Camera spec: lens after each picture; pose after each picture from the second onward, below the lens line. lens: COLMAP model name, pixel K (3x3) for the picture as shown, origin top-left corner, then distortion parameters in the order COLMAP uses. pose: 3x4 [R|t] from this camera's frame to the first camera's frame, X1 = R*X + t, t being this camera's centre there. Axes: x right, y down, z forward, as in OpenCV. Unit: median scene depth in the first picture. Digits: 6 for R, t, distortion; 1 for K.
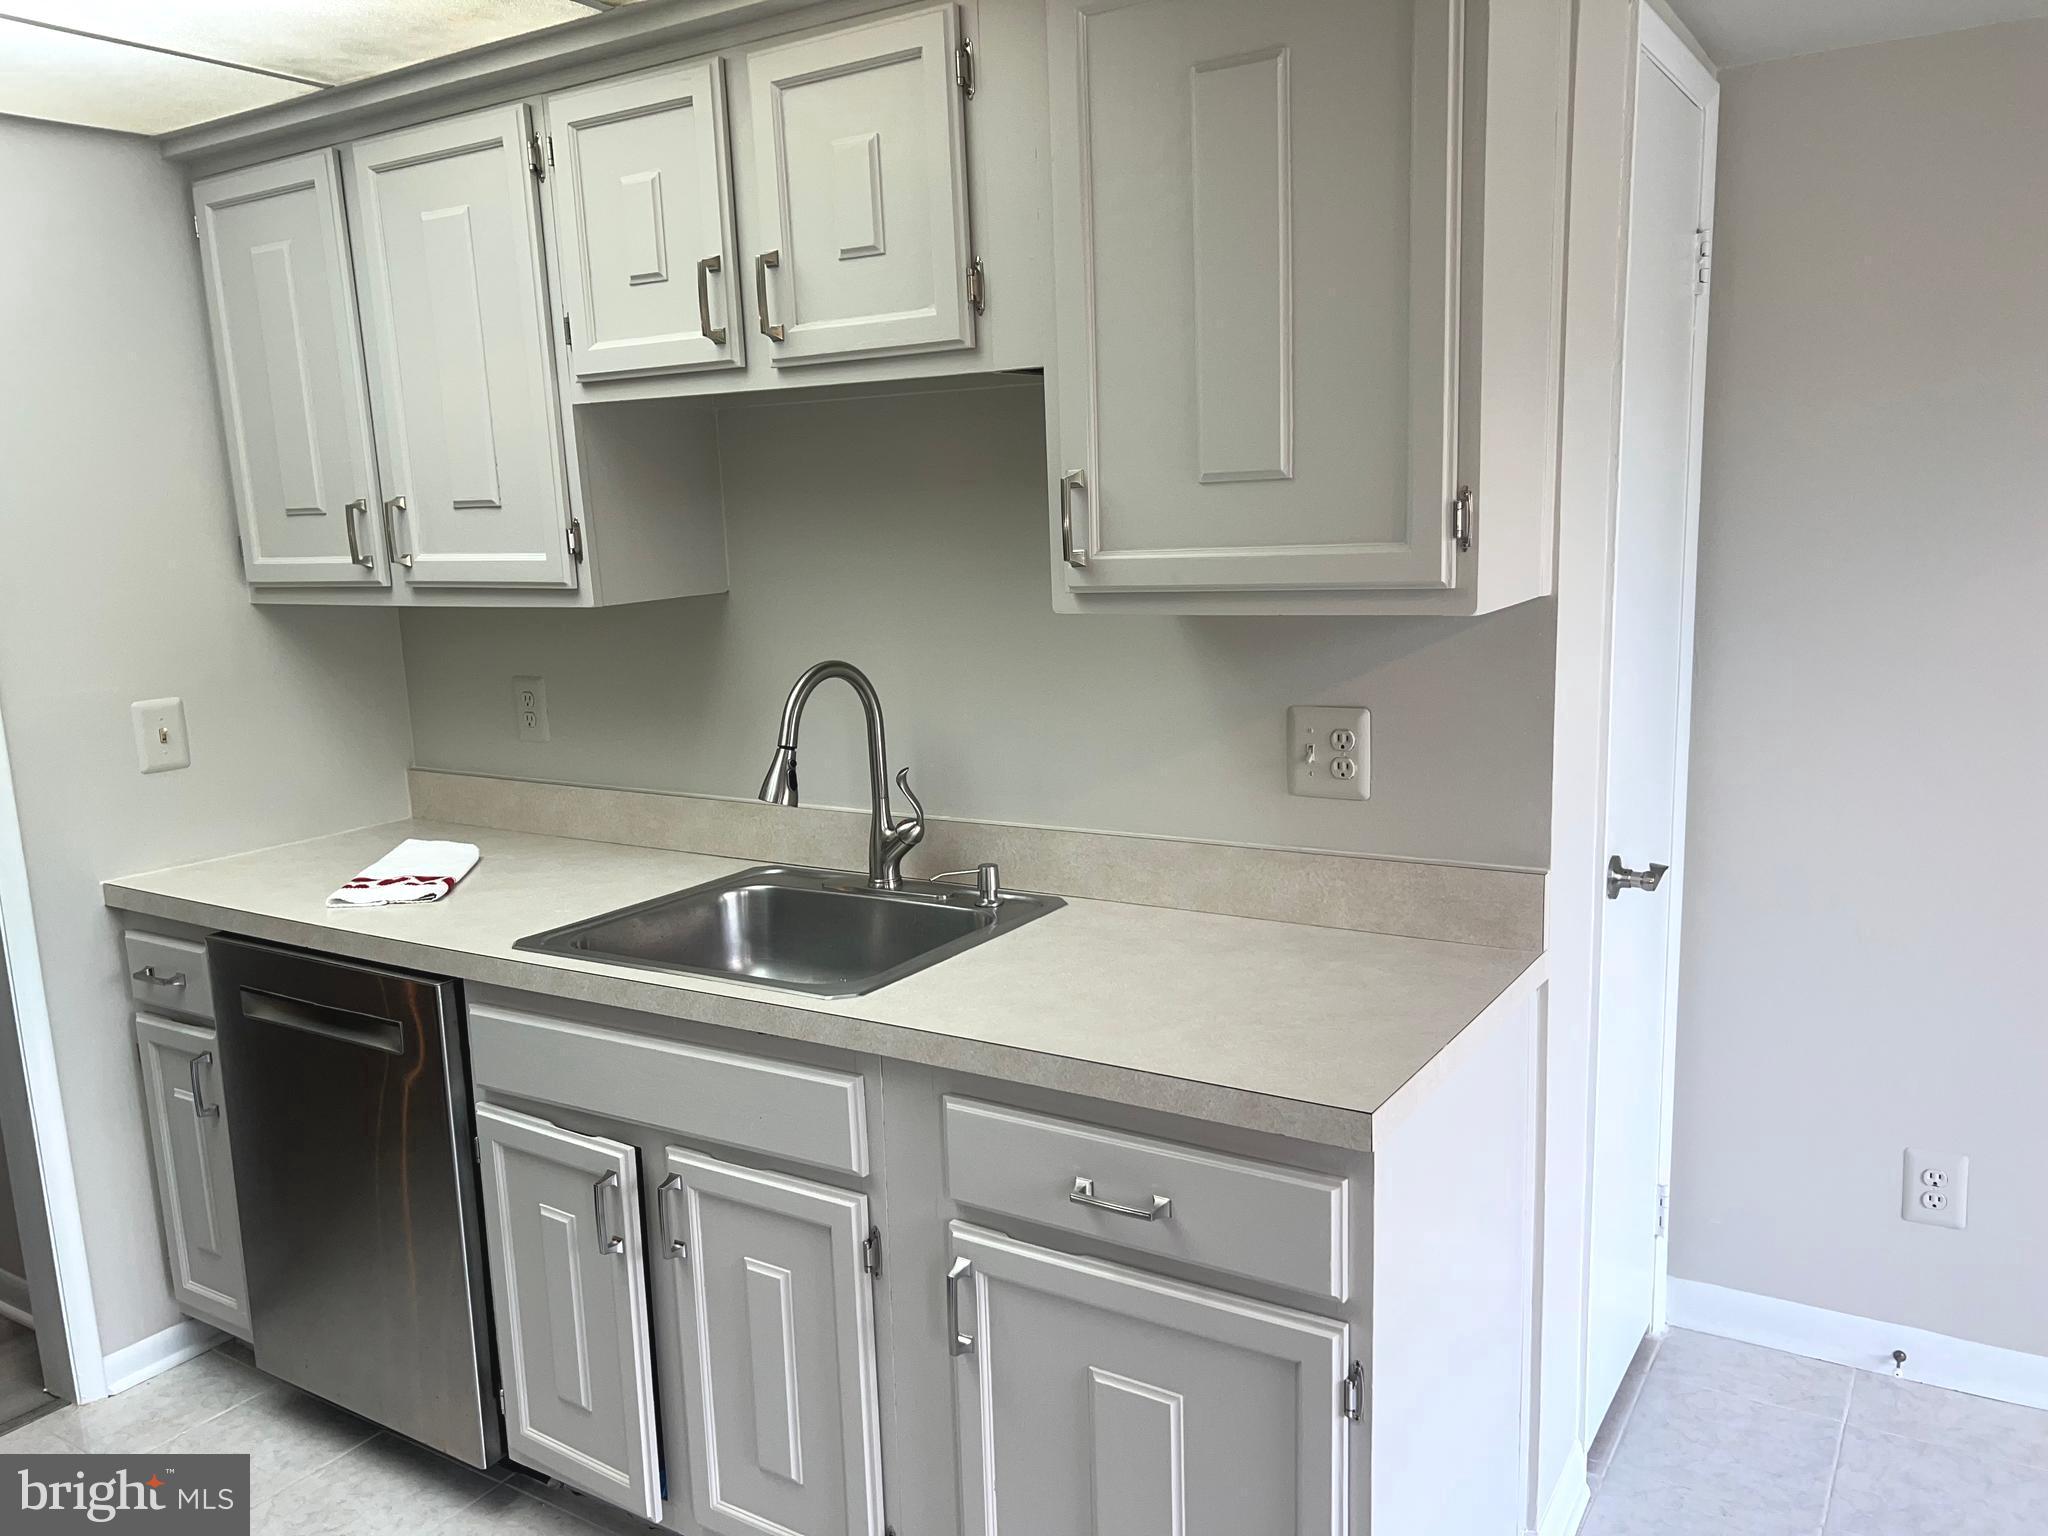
lens RADIAL K [[1544.3, 0, 1027.6], [0, 1544.3, 780.2], [0, 0, 1]] dist [0.054946, -0.061334]
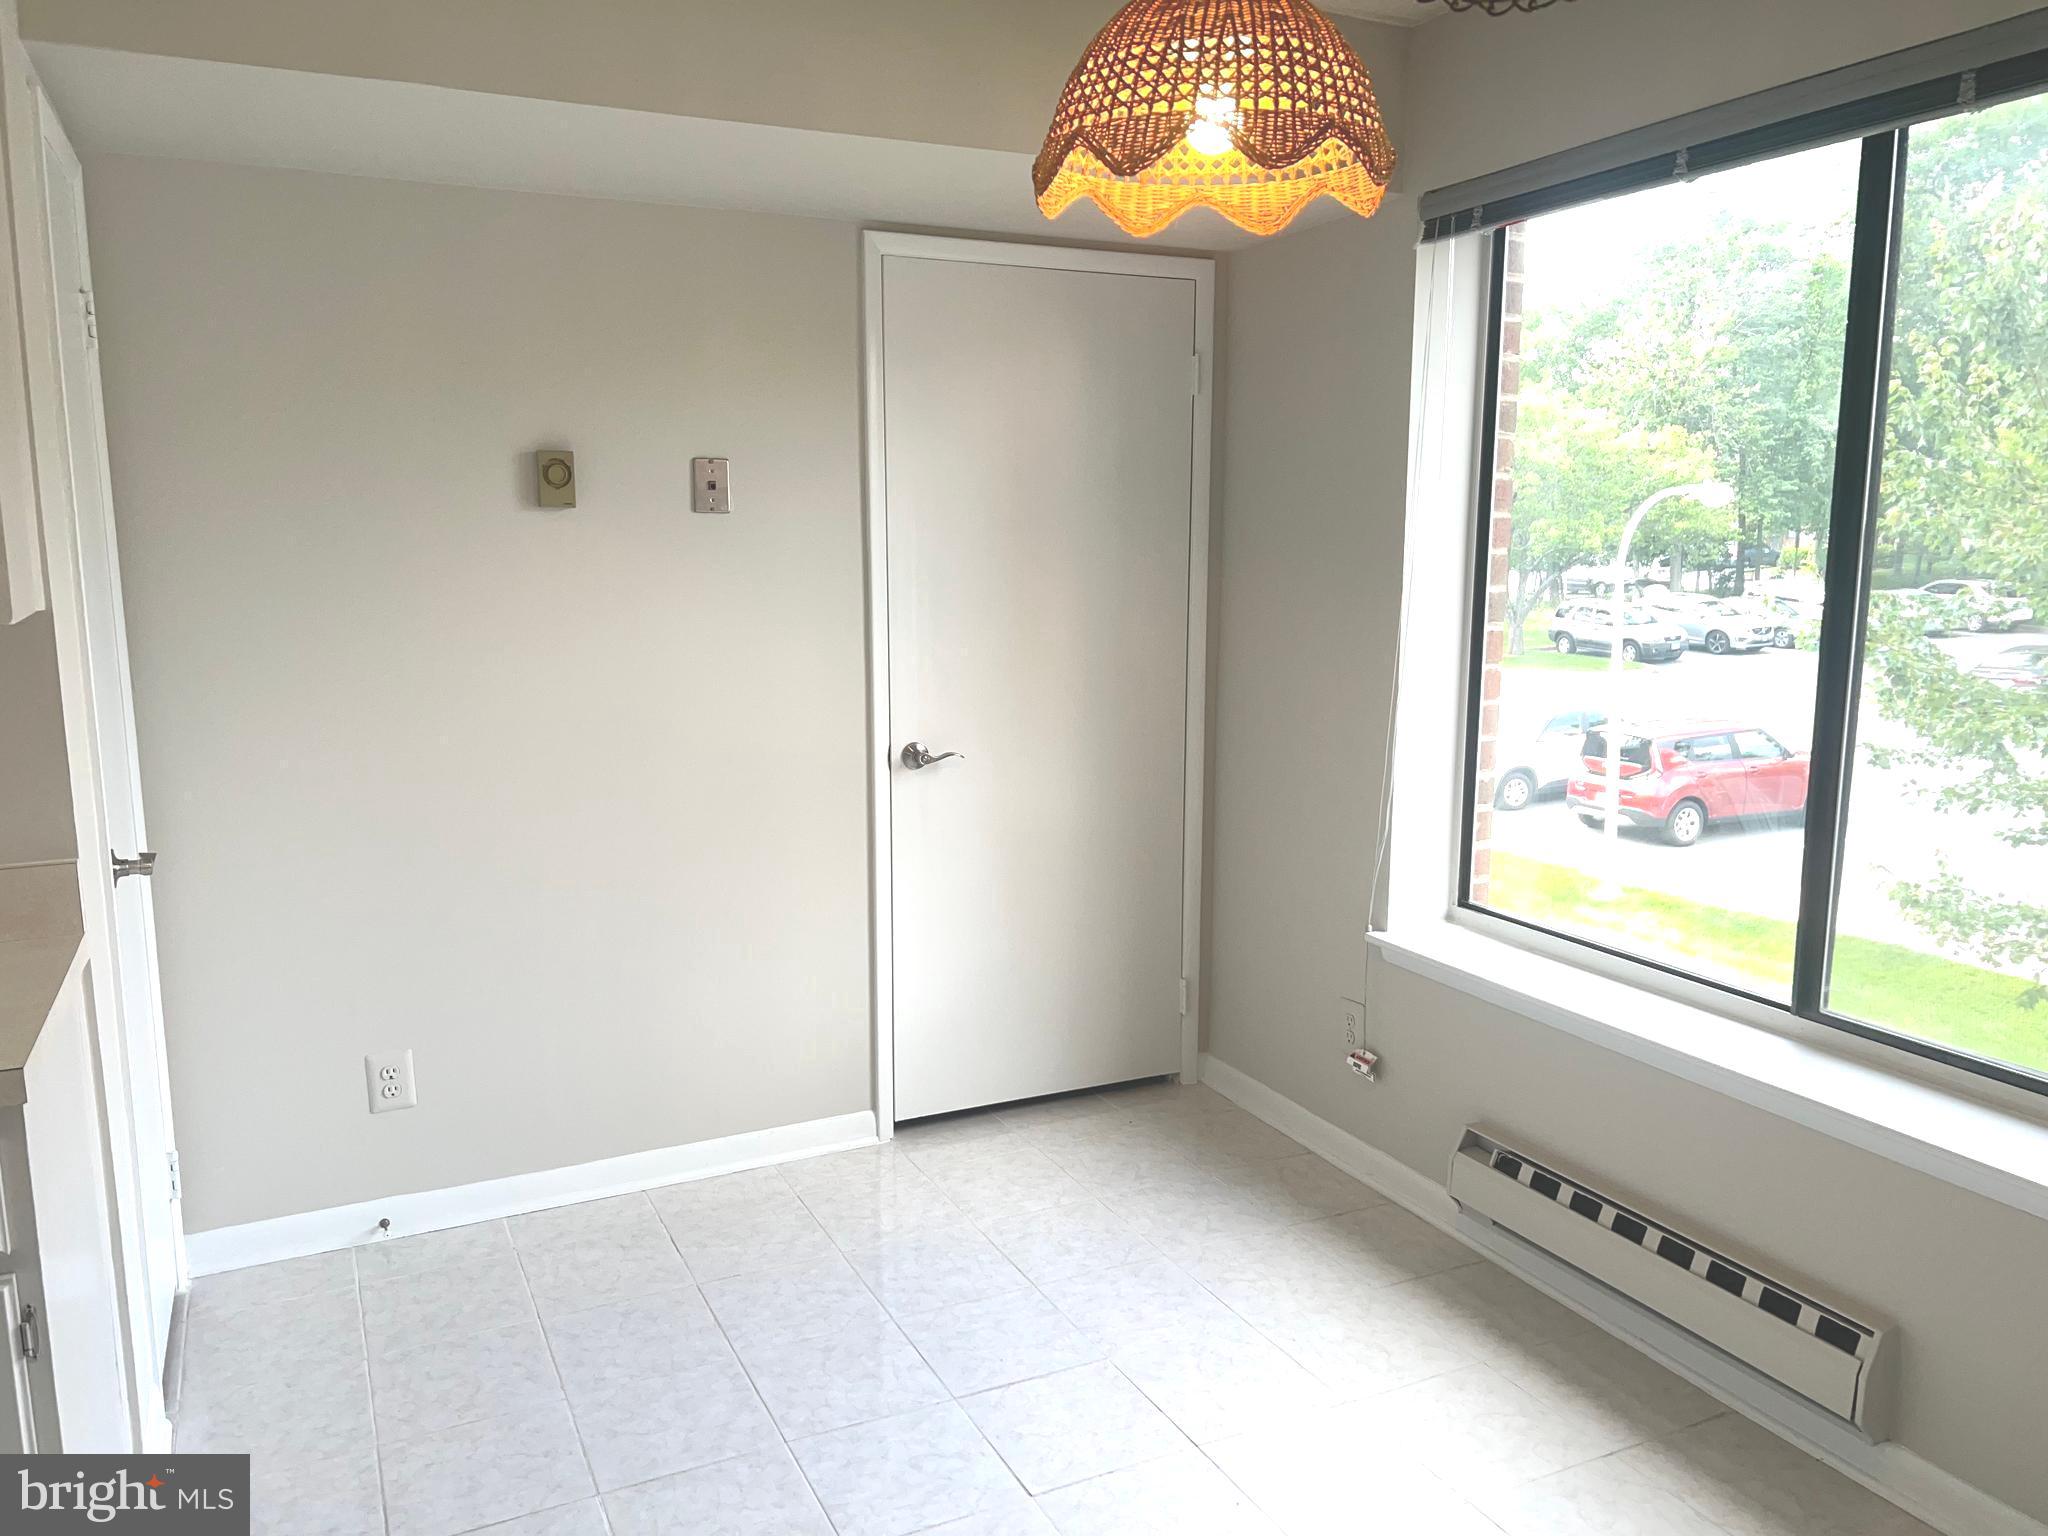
lens RADIAL K [[1544.3, 0, 1019.7], [0, 1544.3, 774.3], [0, 0, 1]] dist [0.054946, -0.061334]
pose [[0.529927, -0.109129, 0.840992, -0.142415], [0.136887, 0.989689, 0.042169, 0.026058], [-0.836923, 0.092774, 0.539401, -0.098186]]
